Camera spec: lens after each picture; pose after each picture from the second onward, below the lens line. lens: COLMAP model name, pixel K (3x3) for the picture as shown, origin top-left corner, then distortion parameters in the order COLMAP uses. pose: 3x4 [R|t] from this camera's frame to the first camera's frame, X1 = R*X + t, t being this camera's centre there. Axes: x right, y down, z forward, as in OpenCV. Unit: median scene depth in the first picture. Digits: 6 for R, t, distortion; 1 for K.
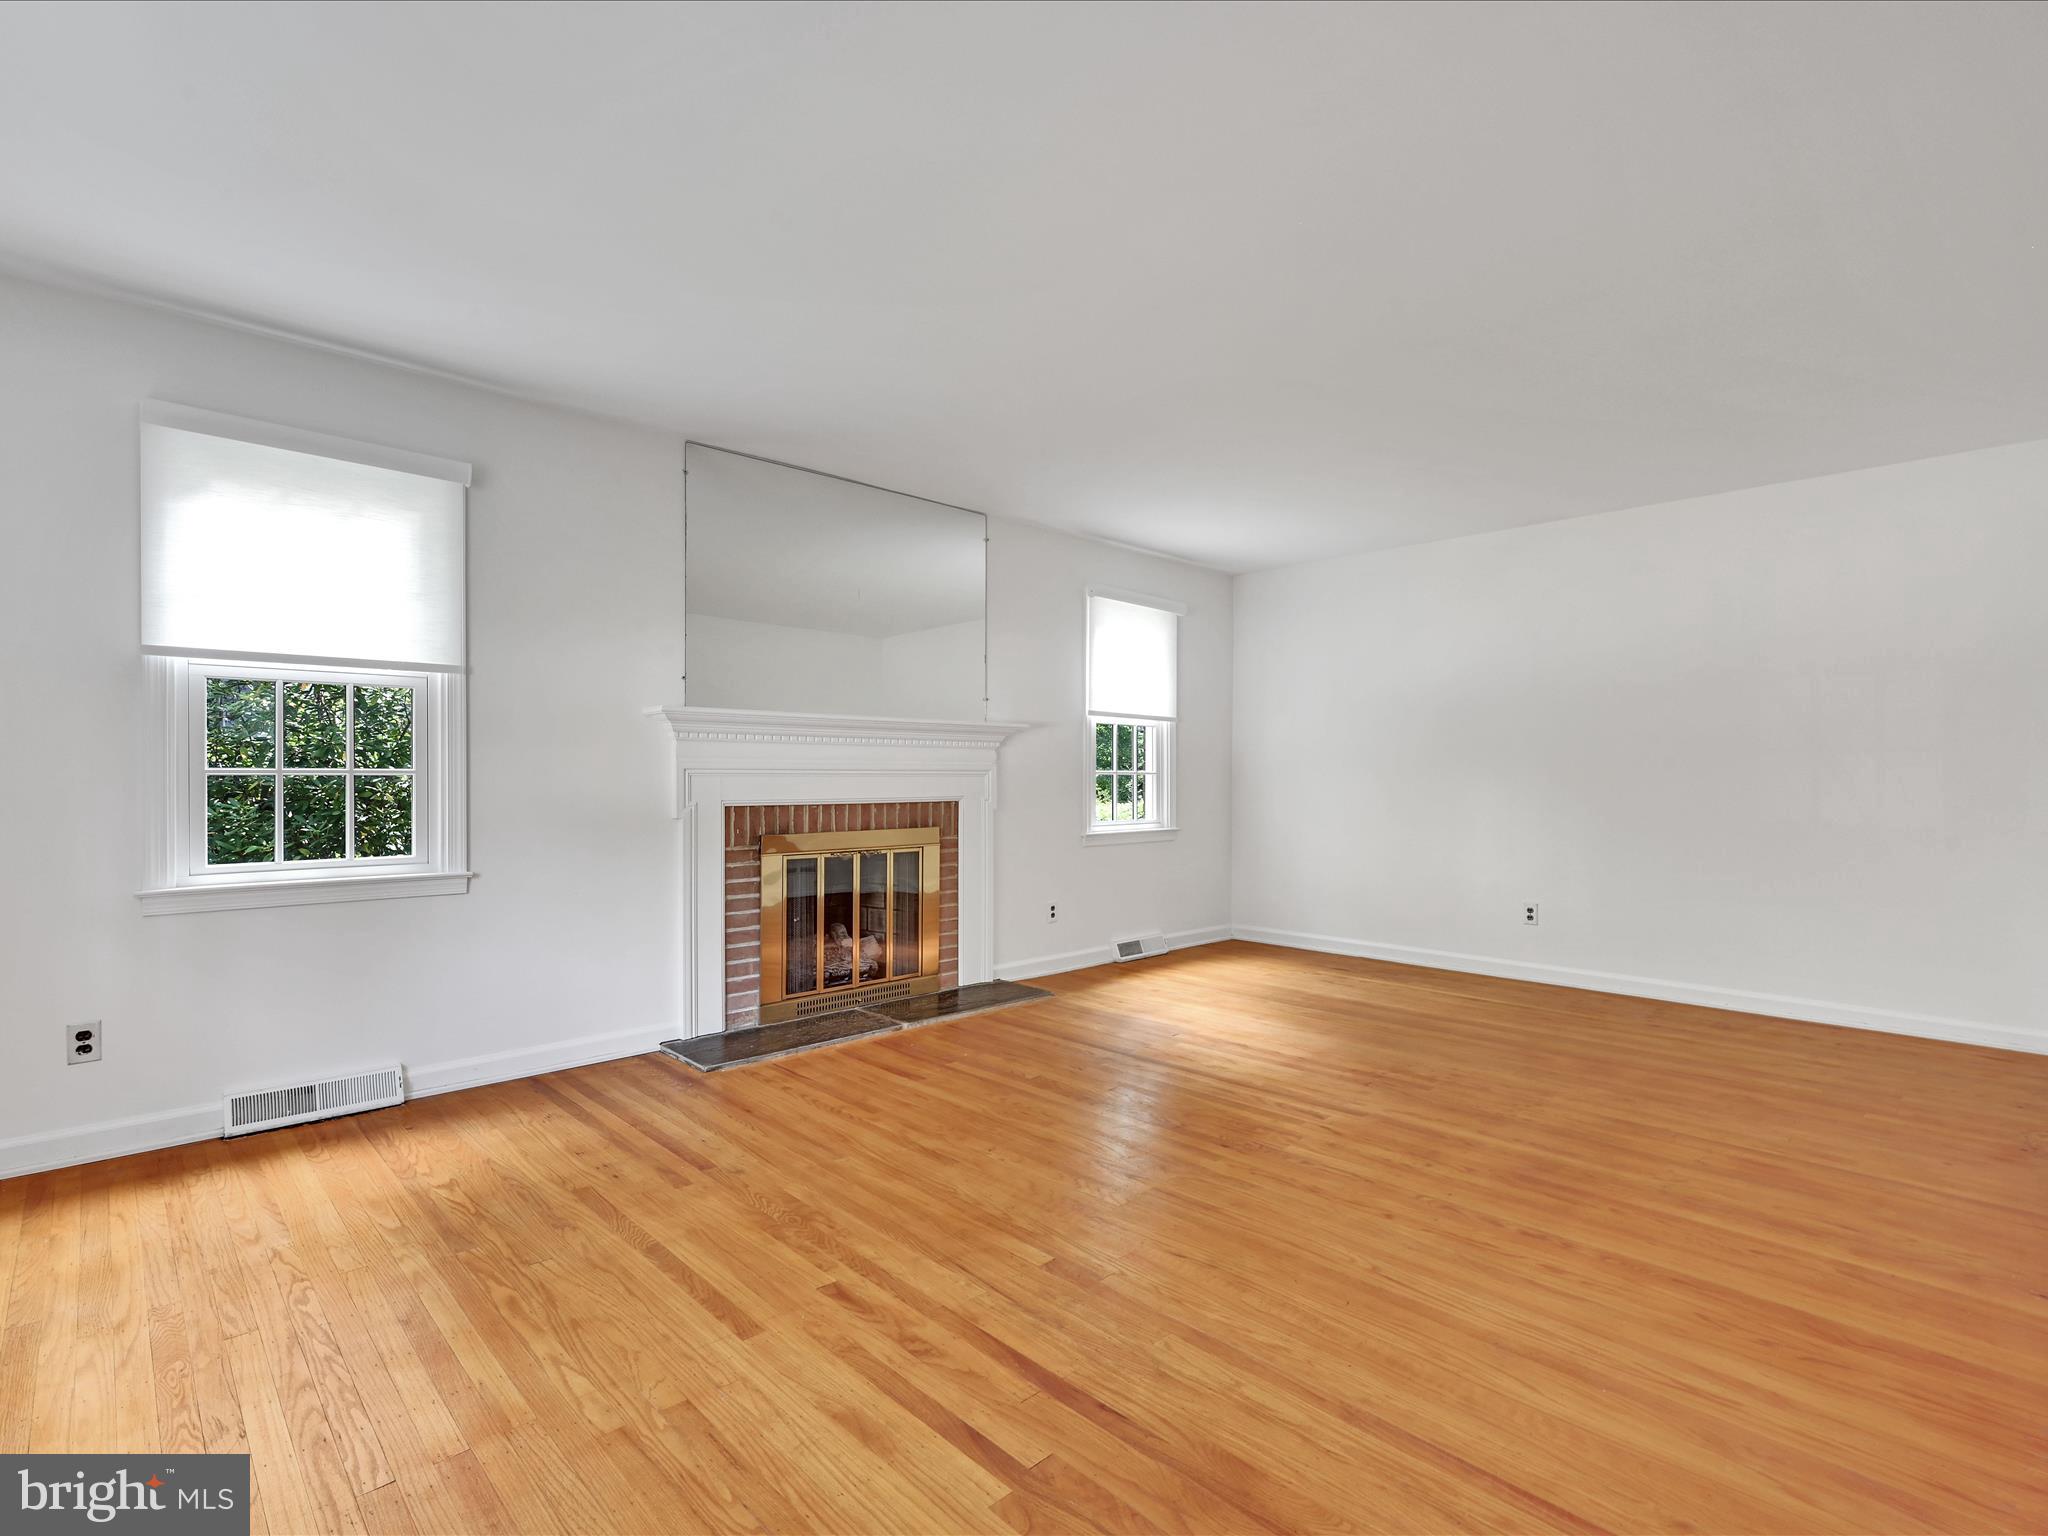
lens RADIAL K [[1004.3, 0, 1039.1], [0, 1004.3, 766.8], [0, 0, 1]] dist [0.005950, -0.001601]
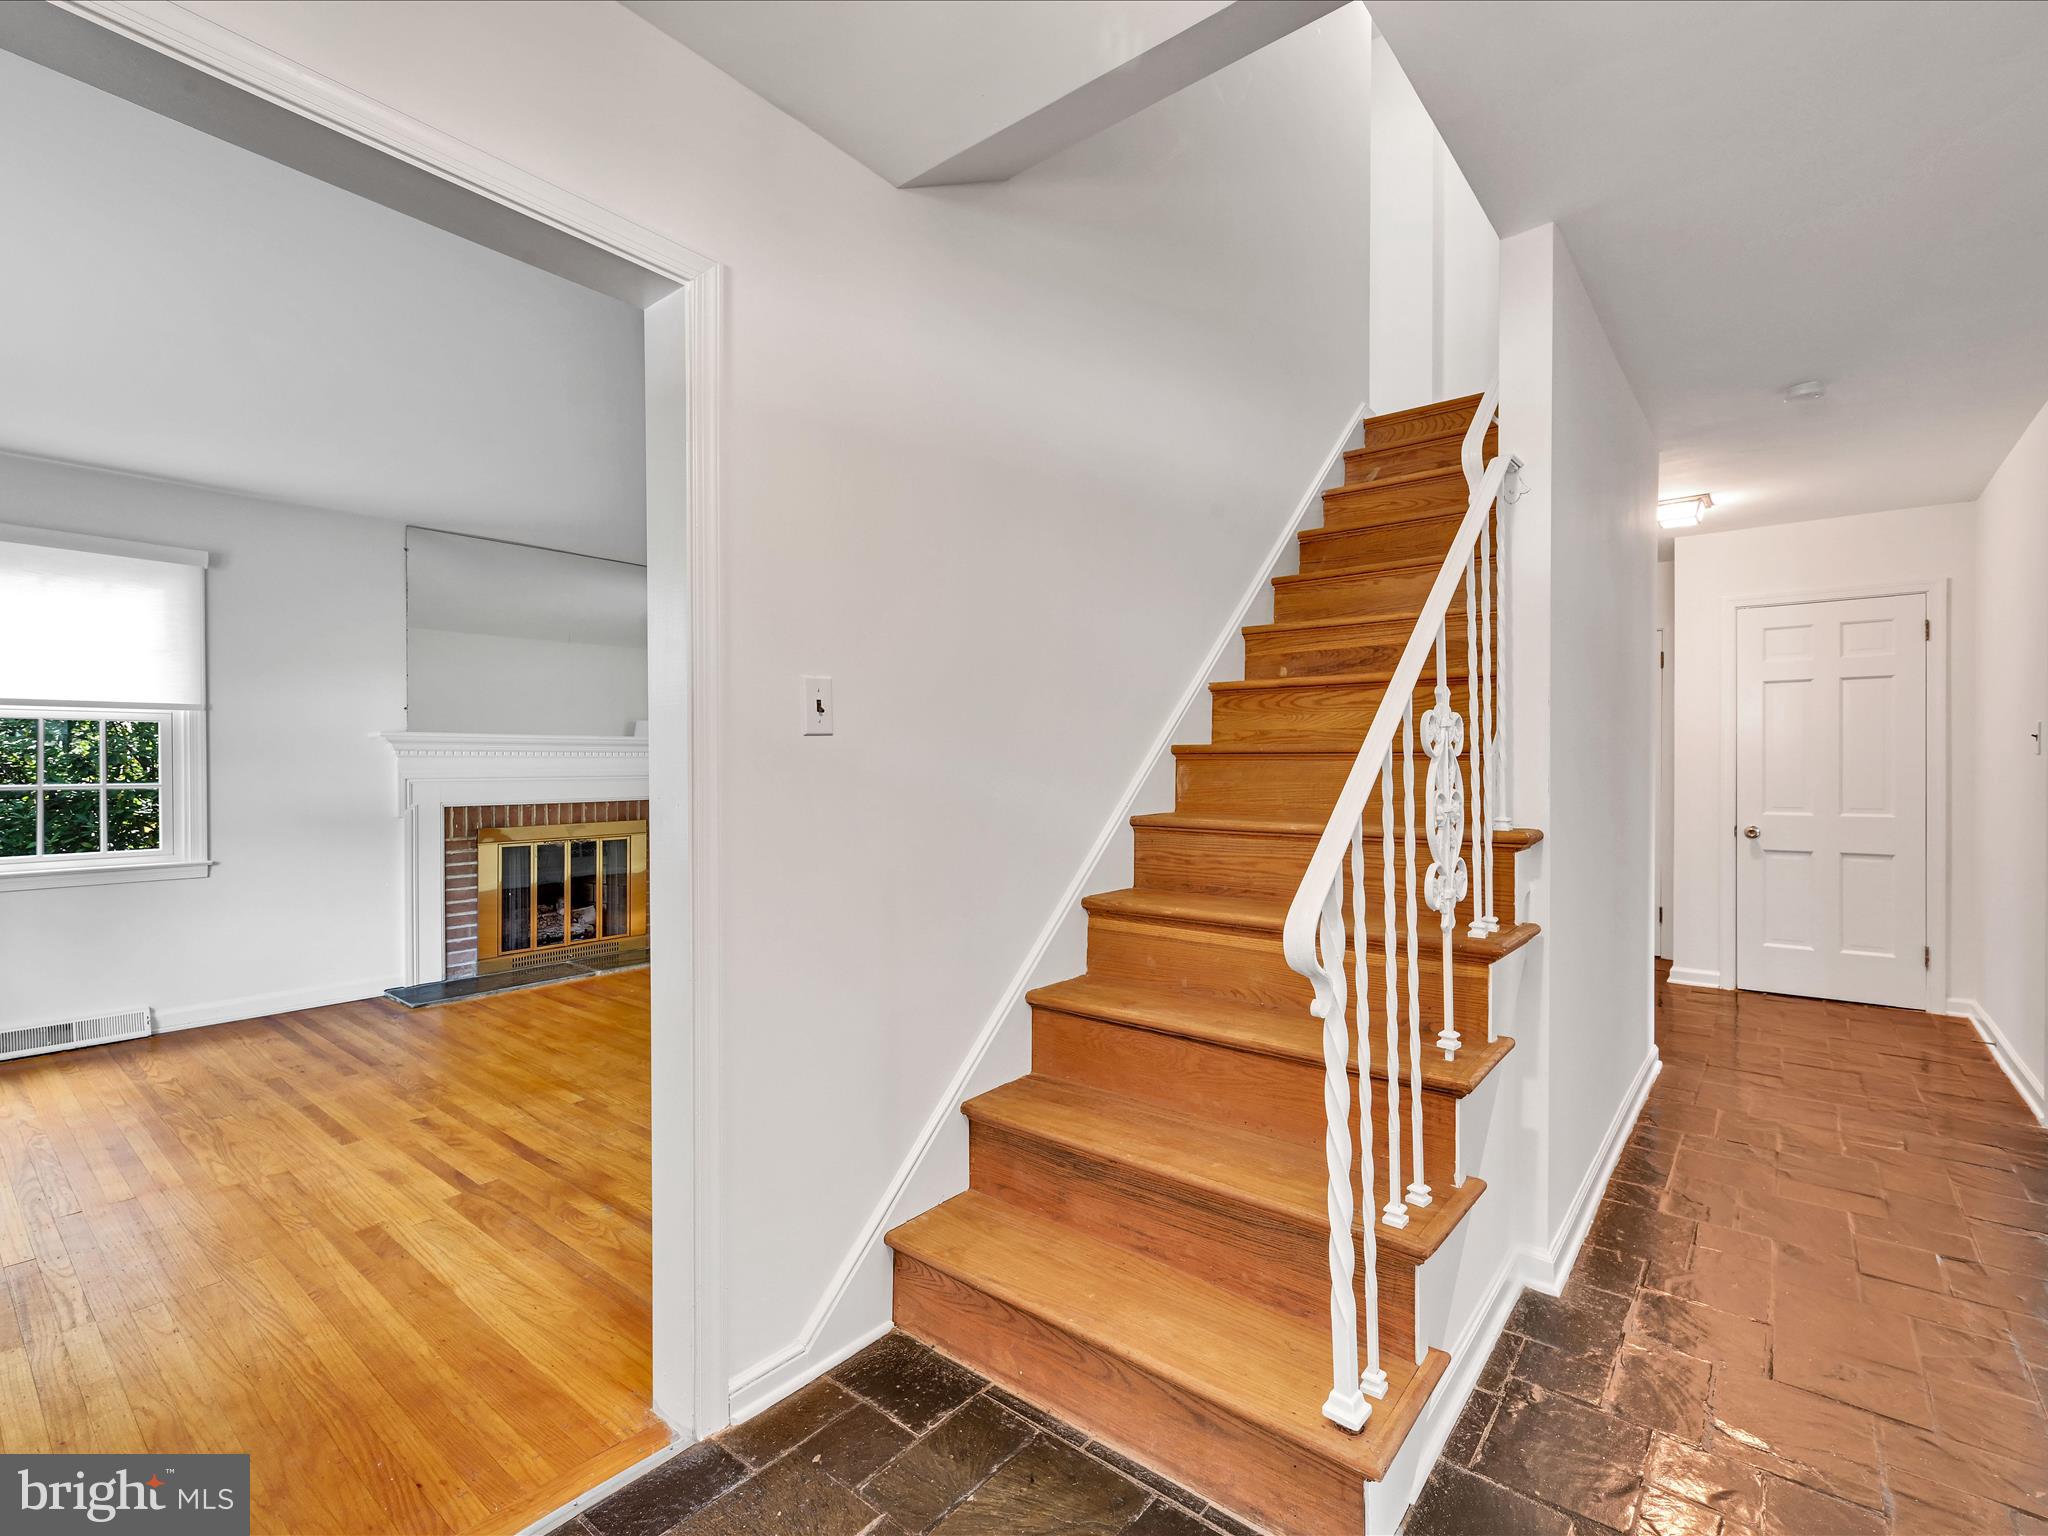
lens RADIAL K [[931.8, 0, 1039.4], [0, 931.8, 761.7], [0, 0, 1]] dist [0.000994, 0.000404]
pose [[0.990024, -0.000047, 0.140897, 0.370814], [-0.001270, 0.999956, 0.009253, -0.041871], [-0.140892, -0.009339, 0.989981, -0.395406]]
